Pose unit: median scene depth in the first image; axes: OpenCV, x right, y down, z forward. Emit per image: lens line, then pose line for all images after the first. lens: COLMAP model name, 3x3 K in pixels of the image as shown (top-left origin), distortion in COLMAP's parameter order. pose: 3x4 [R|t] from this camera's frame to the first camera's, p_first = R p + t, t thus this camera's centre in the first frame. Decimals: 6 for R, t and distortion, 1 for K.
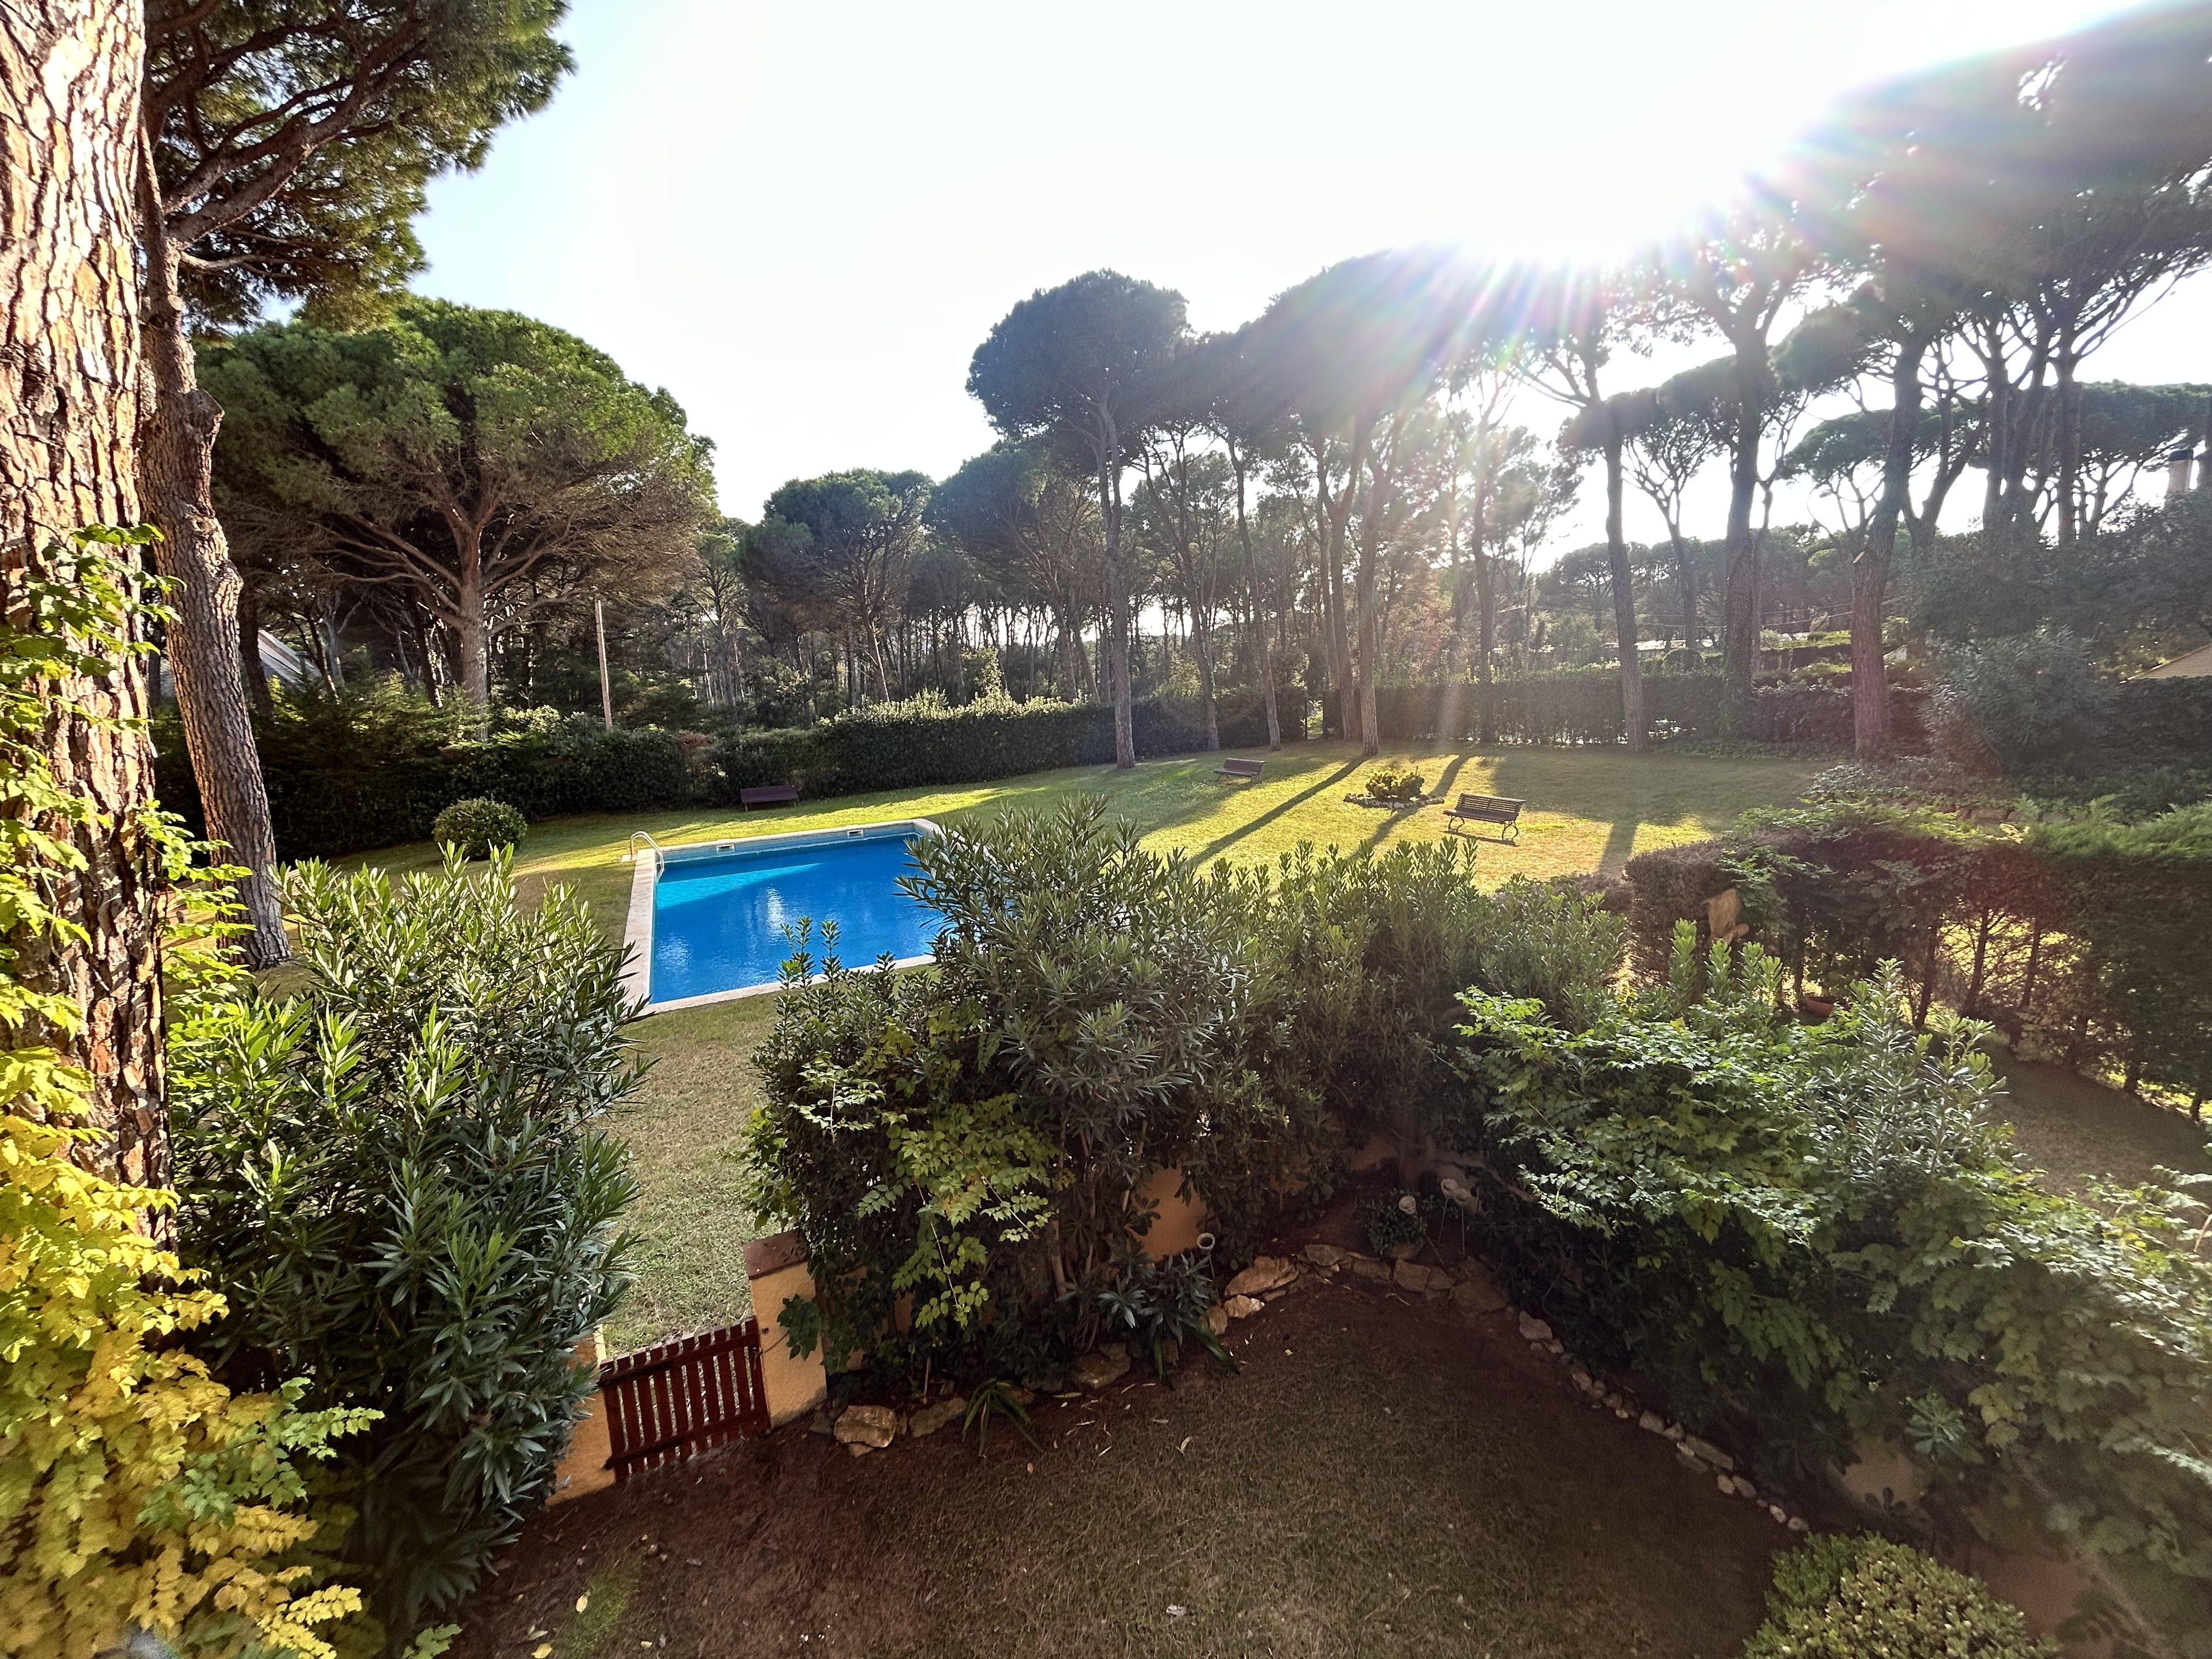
lens RADIAL K [[891.7, 0, 1110.4], [0, 891.7, 827.4], [0, 0, 1]] dist [0.000559, -0.000085]
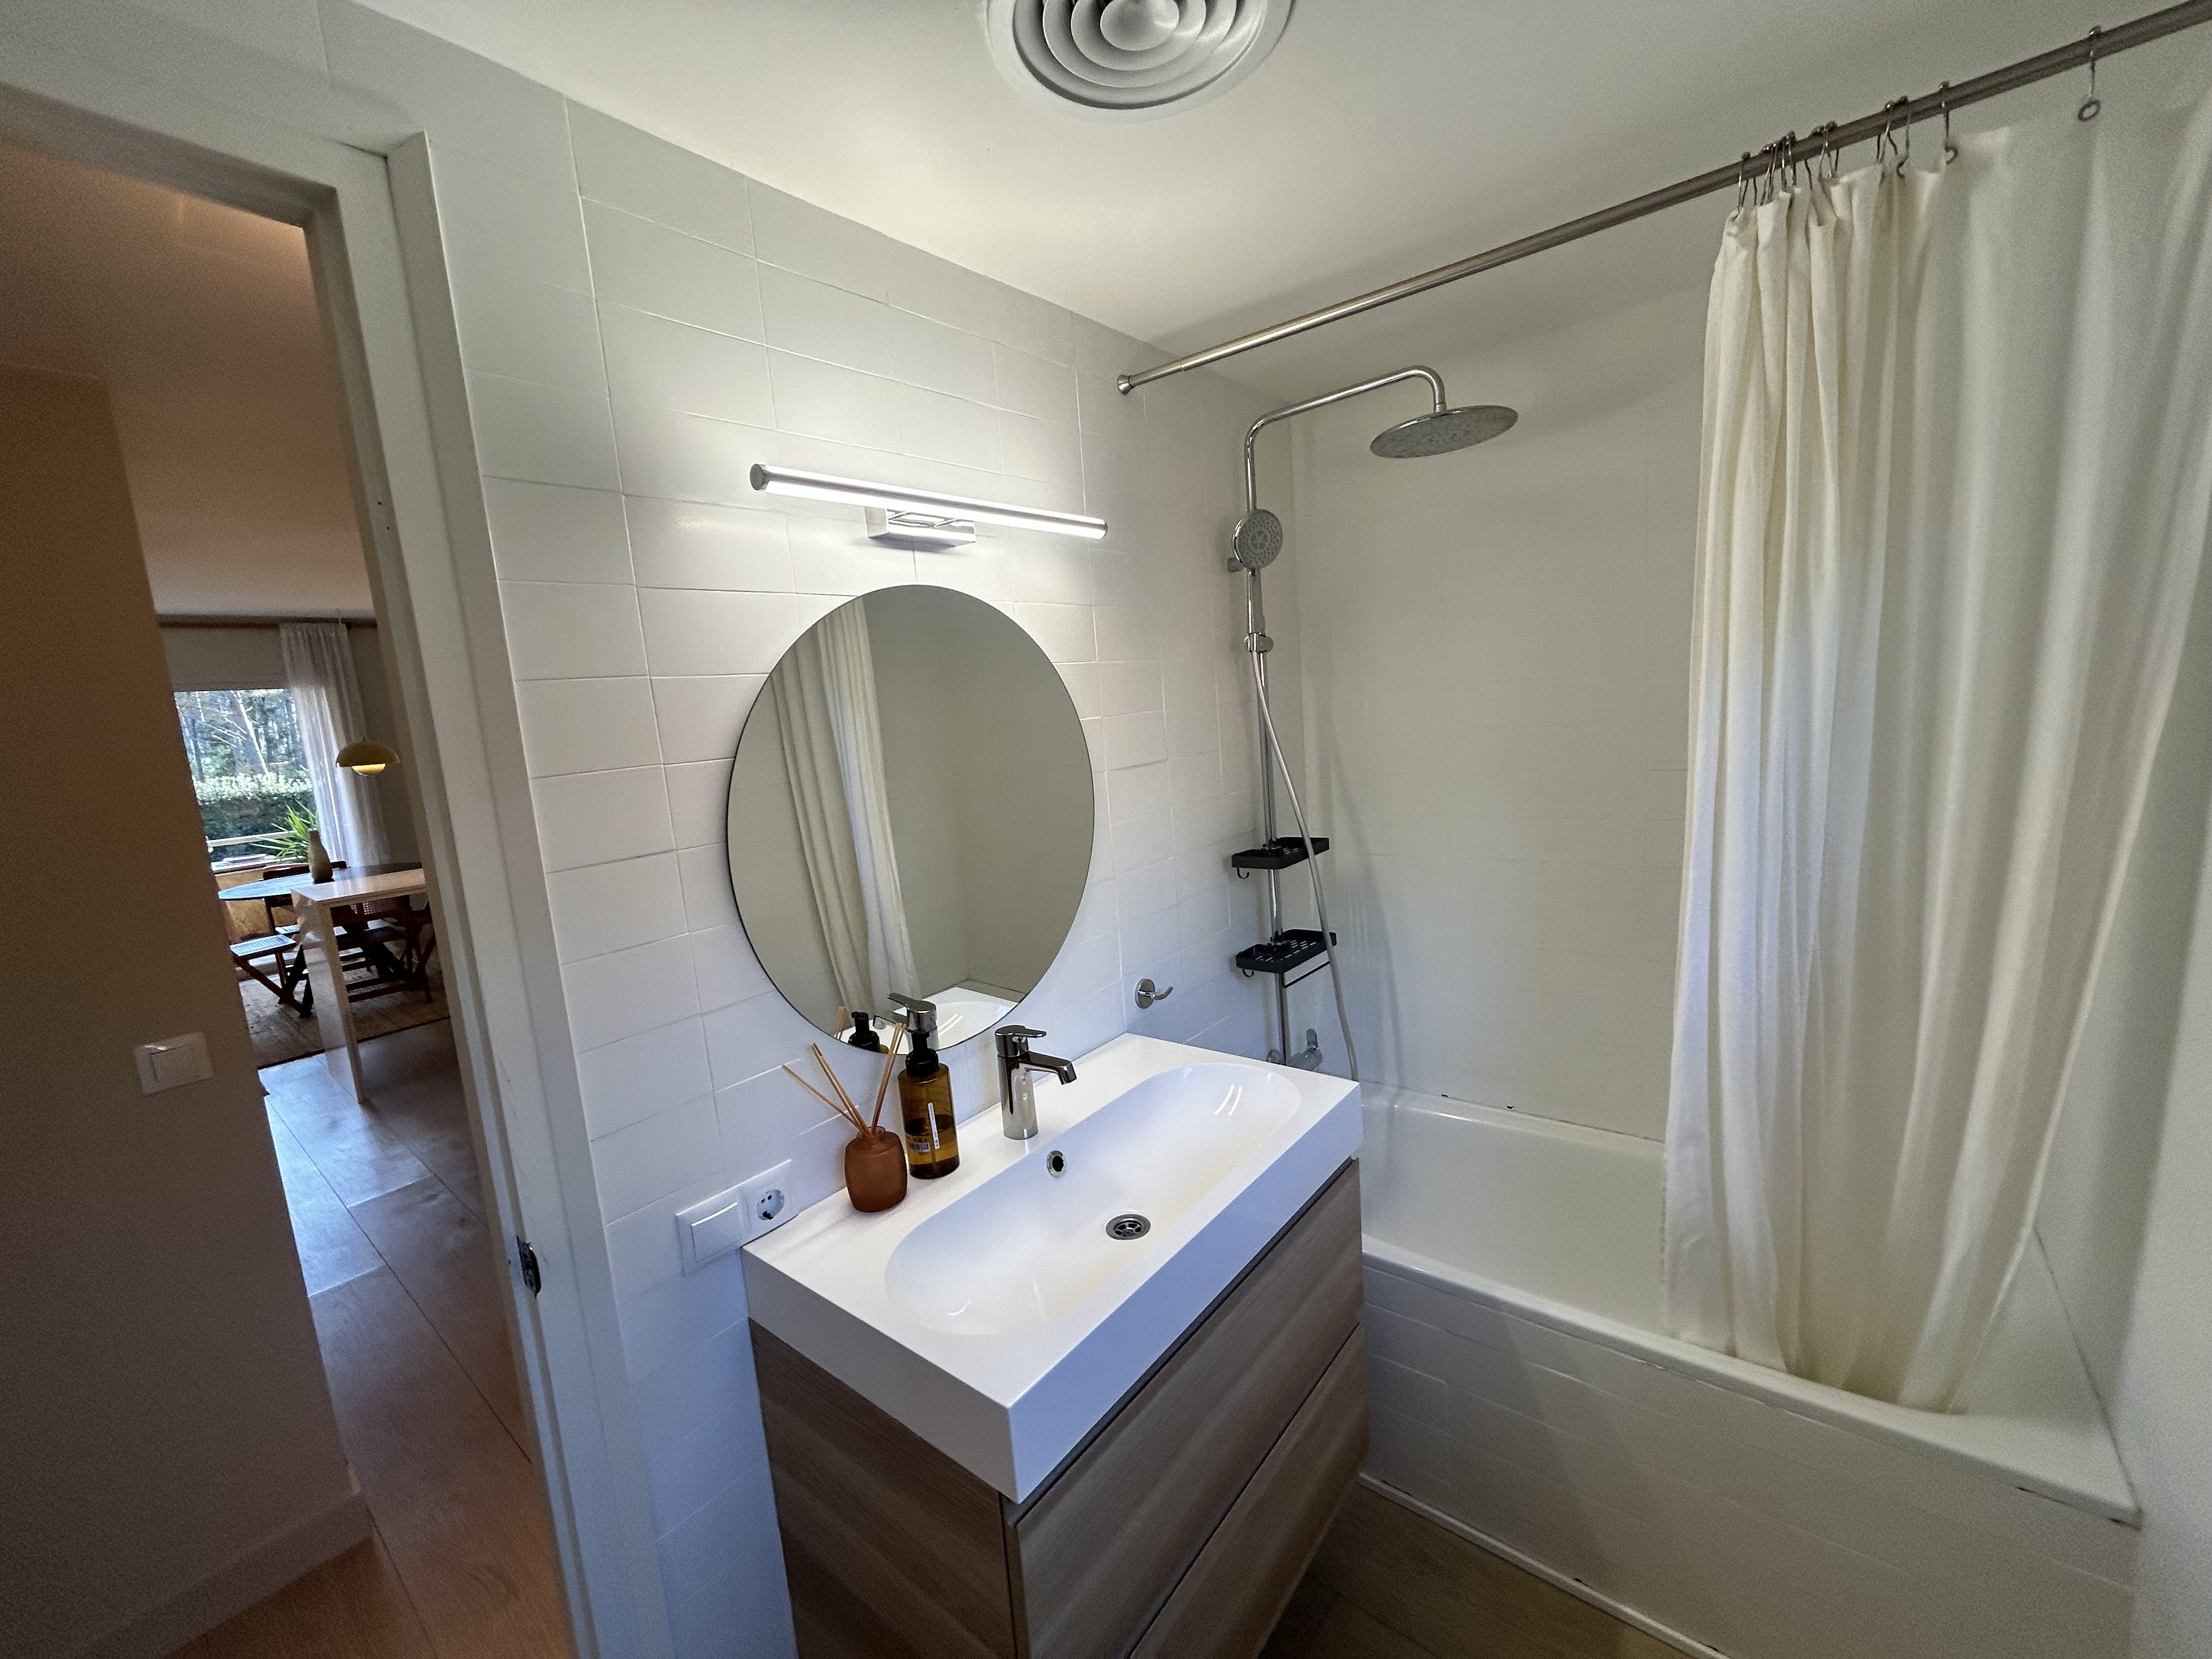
lens RADIAL K [[891.7, 0, 1108.9], [0, 891.7, 834.7], [0, 0, 1]] dist [0.000559, -0.000085]
pose [[0.908262, -0.081442, 0.410398, 0.230198], [0.095595, 0.995321, -0.014046, 0.025797], [-0.407334, 0.051989, 0.911798, -0.260380]]
